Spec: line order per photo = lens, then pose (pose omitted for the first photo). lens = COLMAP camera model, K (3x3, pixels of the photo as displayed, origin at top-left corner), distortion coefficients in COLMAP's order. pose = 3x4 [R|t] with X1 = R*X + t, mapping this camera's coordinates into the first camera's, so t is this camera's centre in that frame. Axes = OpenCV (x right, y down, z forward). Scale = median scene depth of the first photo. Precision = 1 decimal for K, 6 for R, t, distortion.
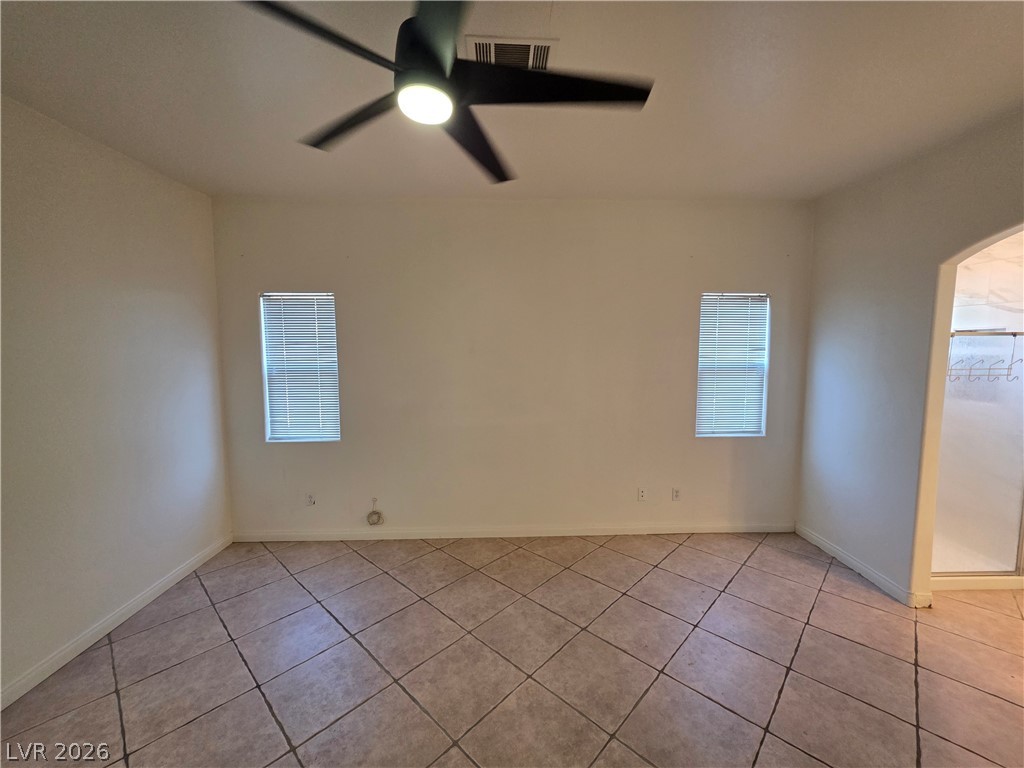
lens RADIAL K [[415.6, 0, 520.7], [0, 415.6, 382.5], [0, 0, 1]] dist [0.001424, -0.000074]
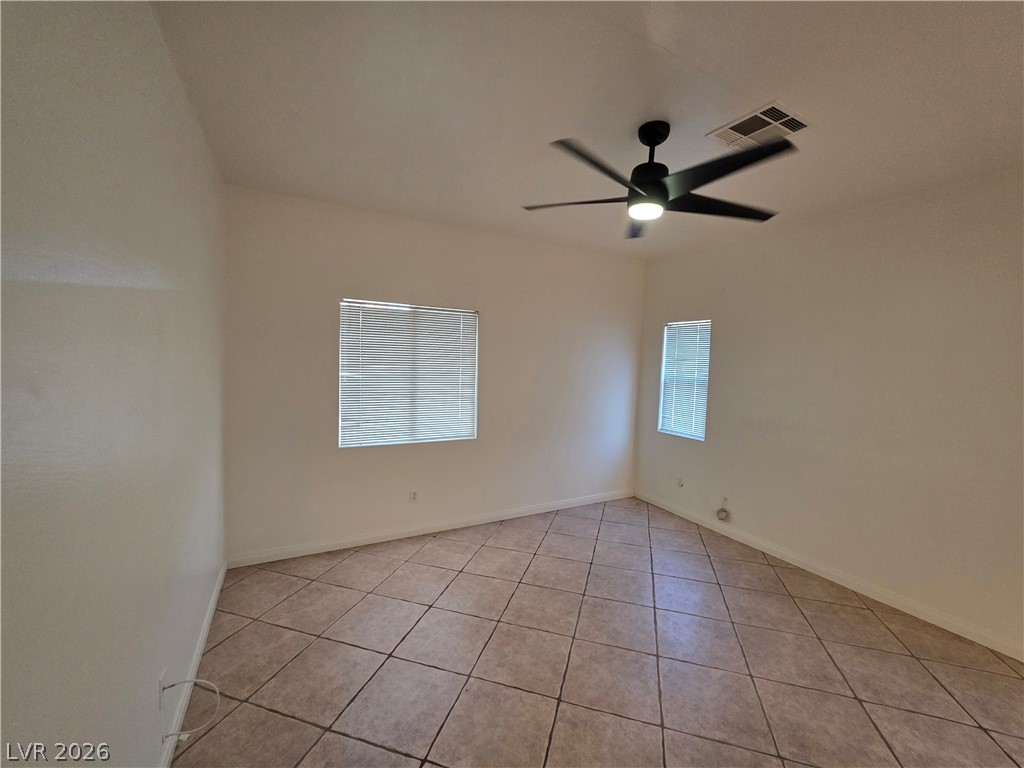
lens RADIAL K [[414.9, 0, 515.7], [0, 414.9, 382.9], [0, 0, 1]] dist [0.002334, 0.000073]
pose [[0.441089, 0.069609, -0.894760, 0.400296], [-0.111298, 0.993534, 0.022427, 0.006295], [0.890535, 0.089693, 0.445984, -0.043112]]
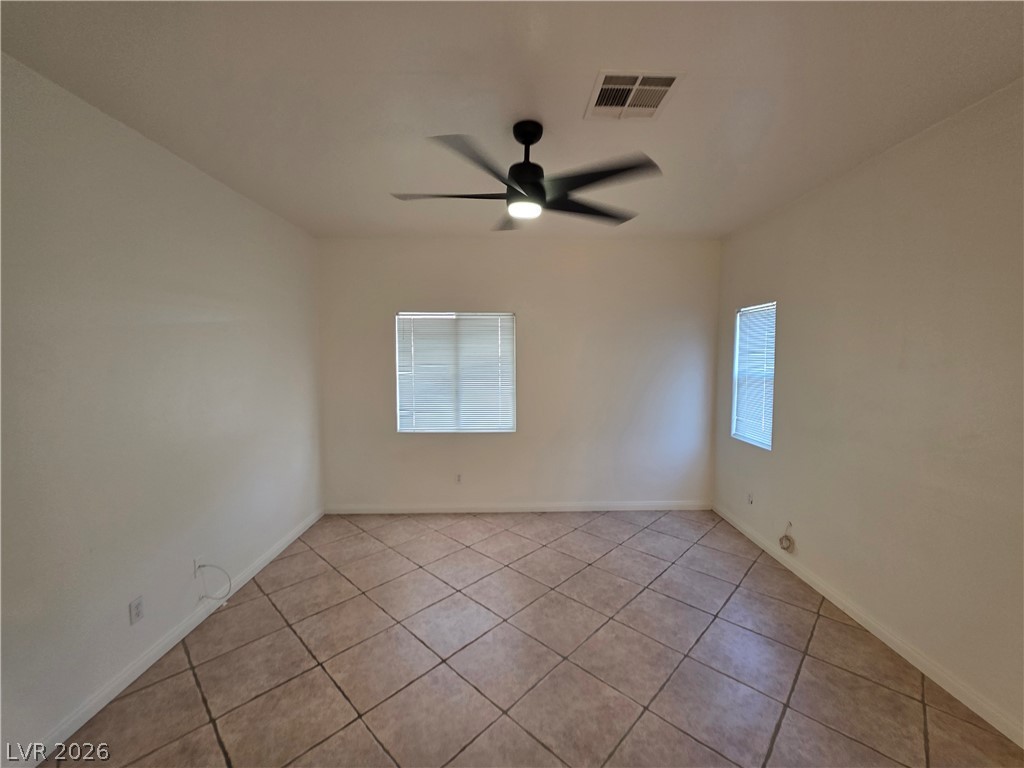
lens RADIAL K [[413.1, 0, 518.2], [0, 413.1, 379.7], [0, 0, 1]] dist [0.003302, 0.000429]
pose [[-0.016662, 0.063060, -0.997871, 0.559036], [-0.087815, 0.994060, 0.064286, -0.038113], [0.995997, 0.088699, -0.011025, 0.405216]]
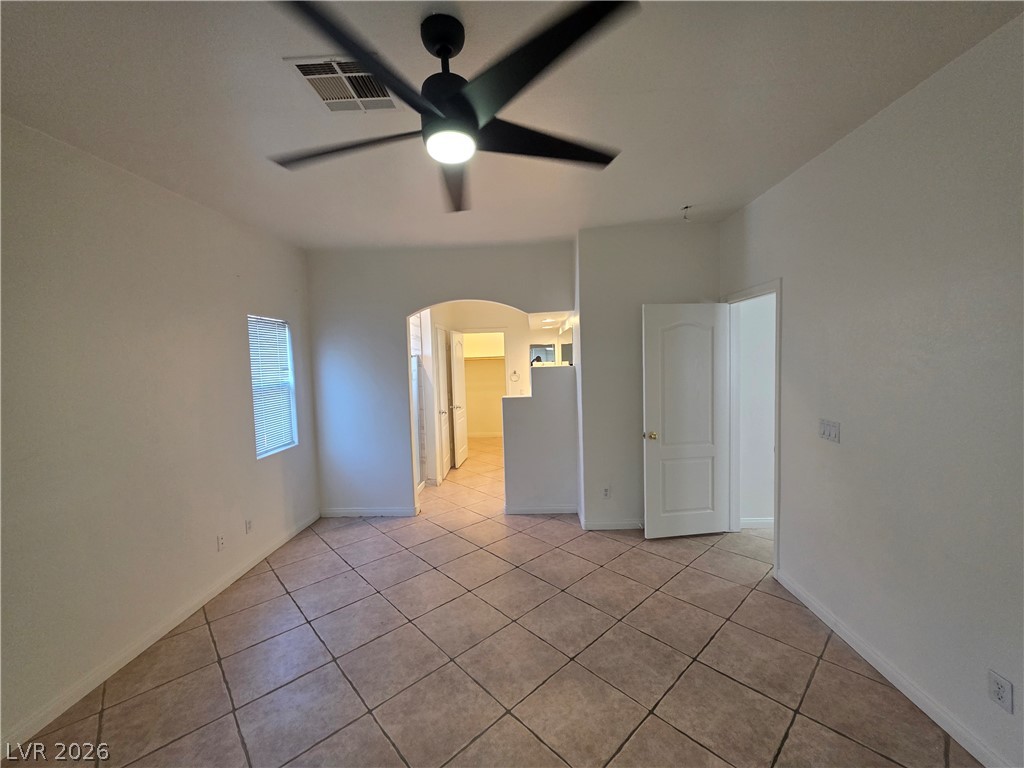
lens RADIAL K [[410.3, 0, 520.4], [0, 410.3, 382.4], [0, 0, 1]] dist [0.000453, -0.000241]
pose [[0.062905, -0.061022, 0.996152, -0.520632], [0.118789, 0.991491, 0.053235, -0.029986], [-0.990925, 0.114983, 0.069618, 0.311915]]
